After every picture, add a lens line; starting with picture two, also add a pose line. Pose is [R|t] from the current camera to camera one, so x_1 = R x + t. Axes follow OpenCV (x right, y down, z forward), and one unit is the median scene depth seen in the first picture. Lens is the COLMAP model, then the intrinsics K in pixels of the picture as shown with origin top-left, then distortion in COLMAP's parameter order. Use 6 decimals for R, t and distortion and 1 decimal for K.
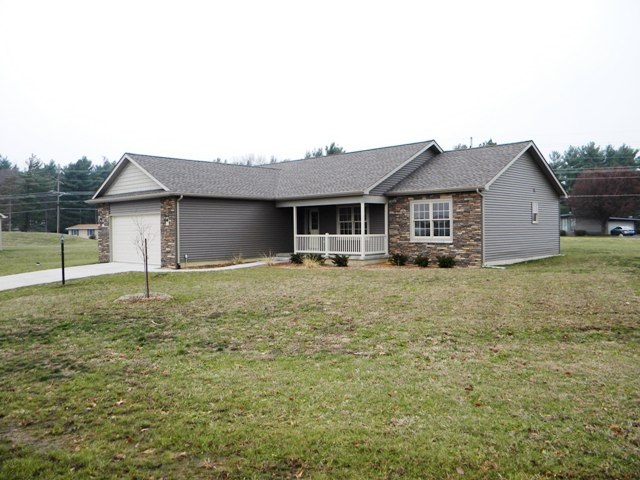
lens RADIAL K [[525.9, 0, 319.4], [0, 525.9, 239.5], [0, 0, 1]] dist [0.028522, -0.039146]
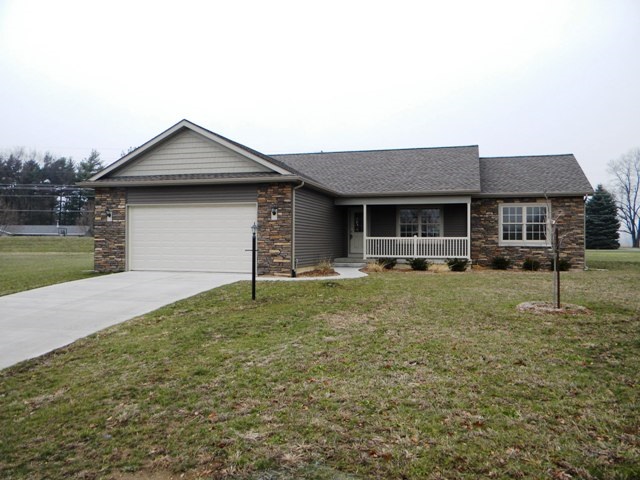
lens RADIAL K [[525.9, 0, 320.3], [0, 525.9, 239.0], [0, 0, 1]] dist [0.028522, -0.039146]
pose [[0.883103, 0.017444, 0.468855, -0.586345], [-0.006830, 0.999681, -0.024329, 0.018937], [-0.469130, 0.018283, 0.882940, 0.295024]]
